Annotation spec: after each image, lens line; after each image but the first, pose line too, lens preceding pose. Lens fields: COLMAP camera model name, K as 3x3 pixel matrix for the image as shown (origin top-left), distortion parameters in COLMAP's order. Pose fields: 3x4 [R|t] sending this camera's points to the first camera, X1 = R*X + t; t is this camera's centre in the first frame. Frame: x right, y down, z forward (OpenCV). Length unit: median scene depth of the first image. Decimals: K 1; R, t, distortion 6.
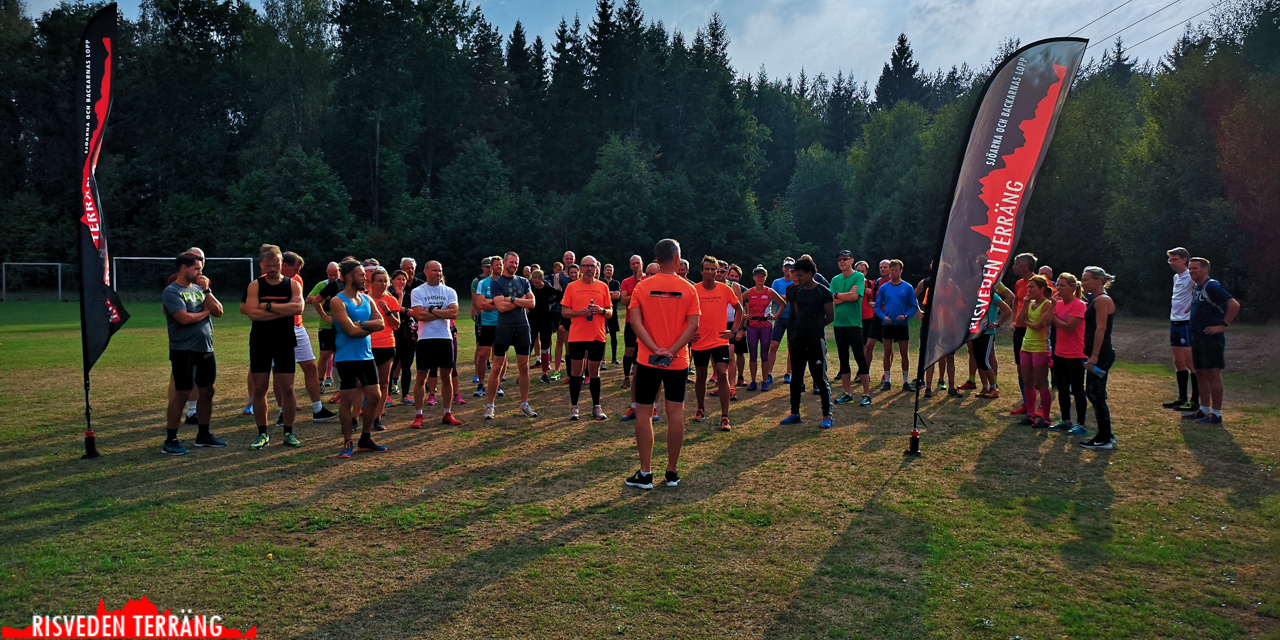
lens RADIAL K [[986.4, 0, 627.0], [0, 986.4, 321.9], [0, 0, 1]] dist [0.074023, -0.067044]
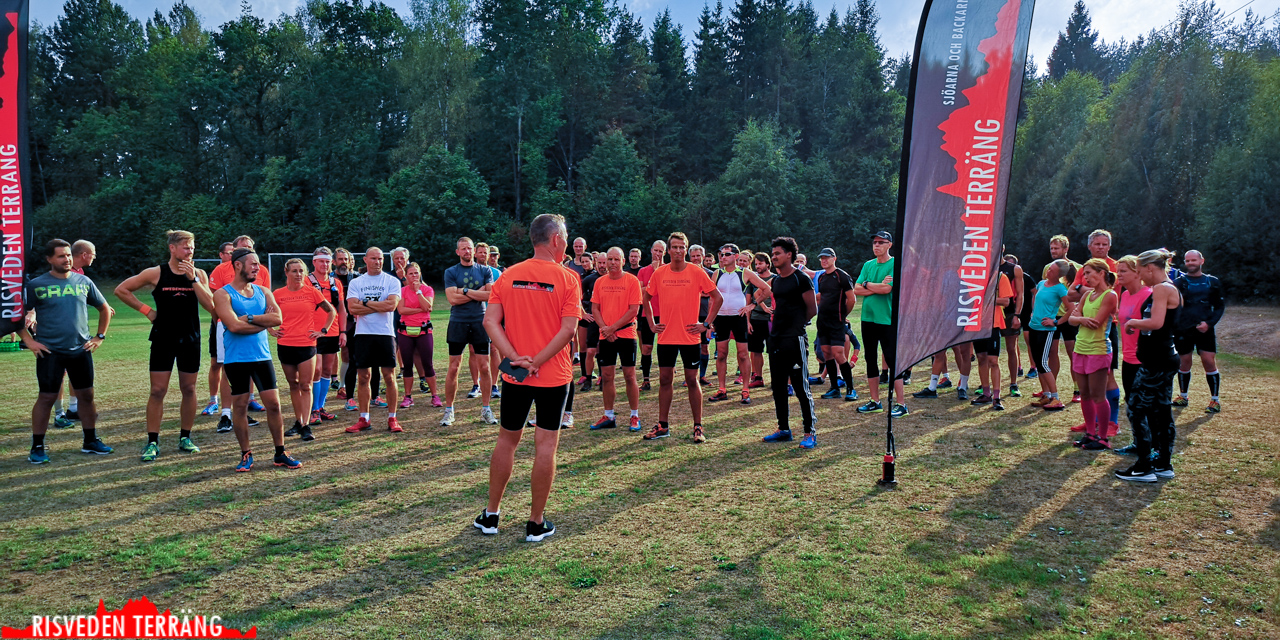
lens RADIAL K [[986.4, 0, 630.8], [0, 986.4, 319.8], [0, 0, 1]] dist [0.074023, -0.067044]
pose [[0.985815, 0.000983, -0.167832, 0.033962], [-0.000189, 0.999989, 0.004746, -0.000188], [0.167835, -0.004647, 0.985804, 0.029420]]
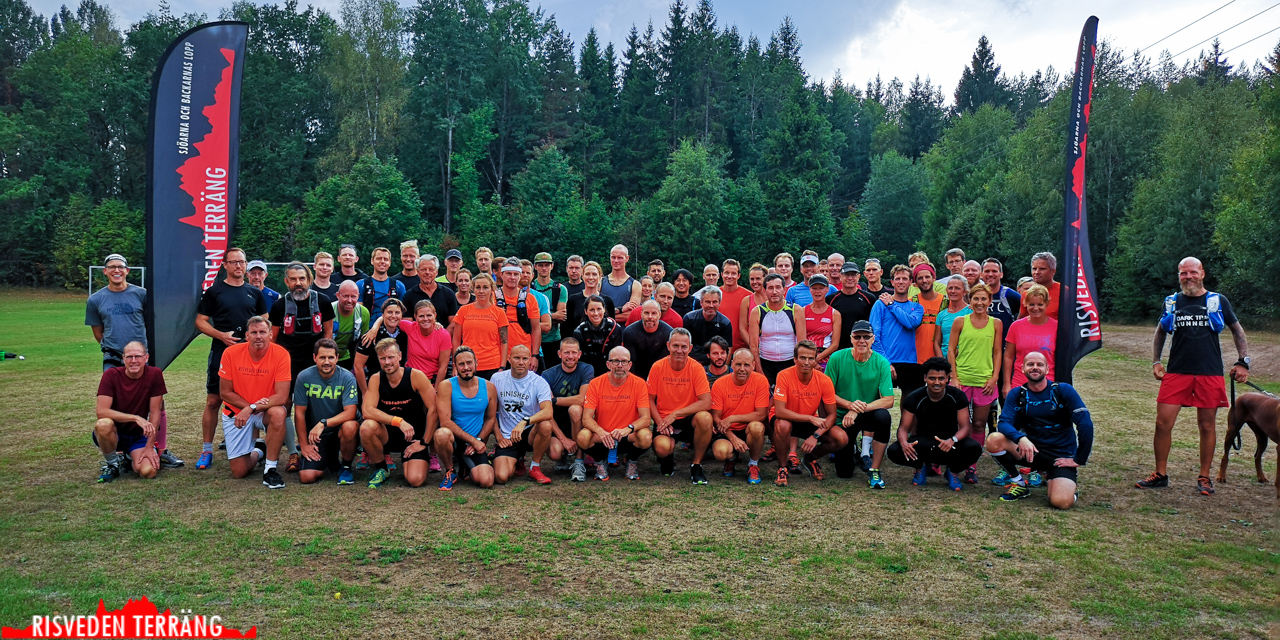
lens RADIAL K [[986.4, 0, 629.0], [0, 986.4, 322.4], [0, 0, 1]] dist [0.074023, -0.067044]
pose [[0.997874, 0.009264, -0.064508, -0.004065], [-0.009720, 0.999930, -0.006761, -0.000280], [0.064441, 0.007373, 0.997894, 0.011896]]
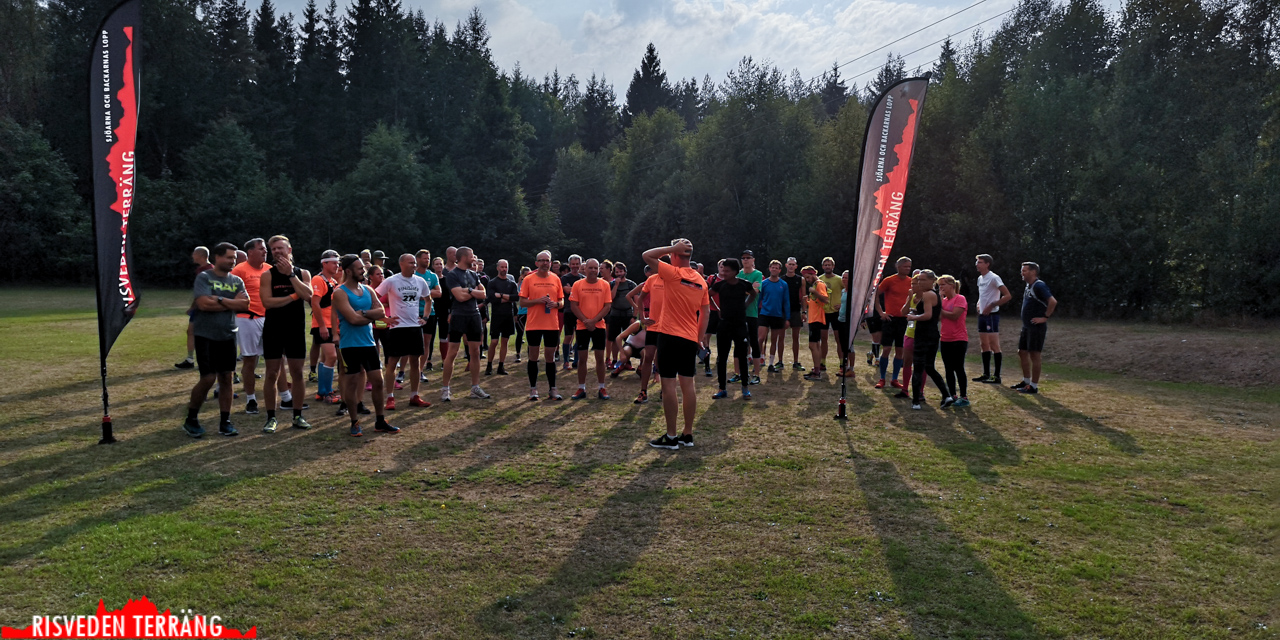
lens RADIAL K [[986.4, 0, 627.5], [0, 986.4, 325.0], [0, 0, 1]] dist [0.074023, -0.067044]
pose [[0.963737, -0.001345, 0.266849, -0.040035], [-0.001140, 0.999957, 0.009160, 0.000789], [-0.266850, -0.009132, 0.963695, -0.015416]]
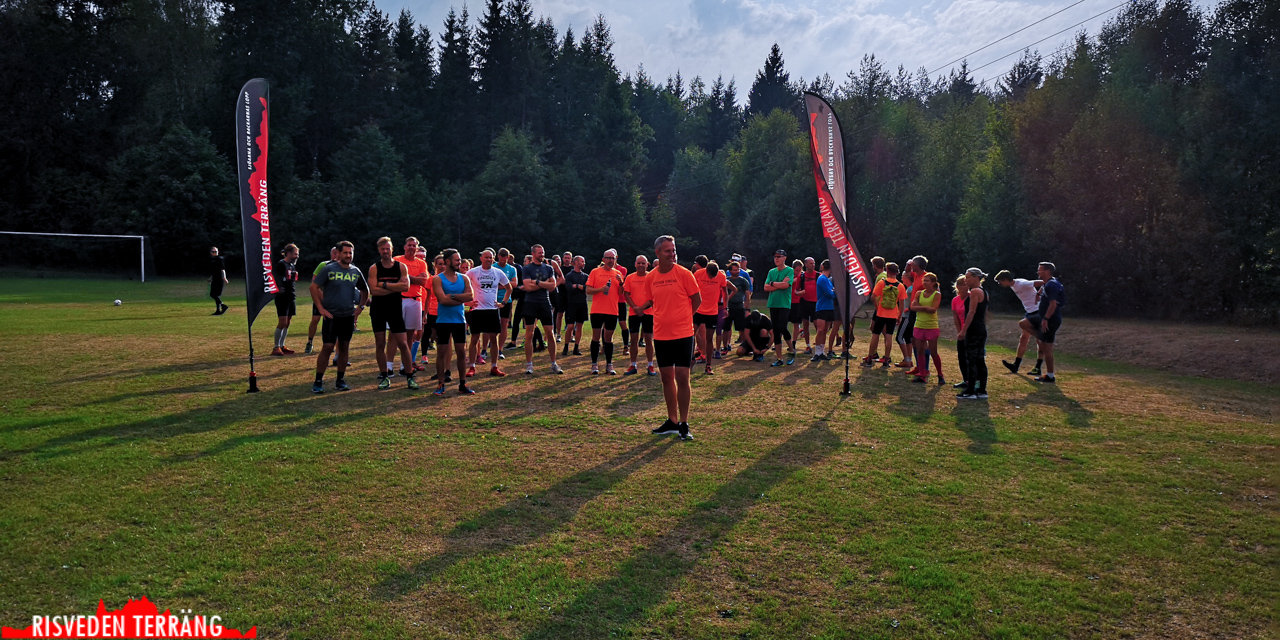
lens RADIAL K [[986.4, 0, 626.7], [0, 986.4, 328.0], [0, 0, 1]] dist [0.074023, -0.067044]
pose [[0.990146, 0.016018, 0.139120, -0.030655], [-0.018320, 0.999715, 0.015282, 0.002782], [-0.138835, -0.017680, 0.990158, -0.050638]]
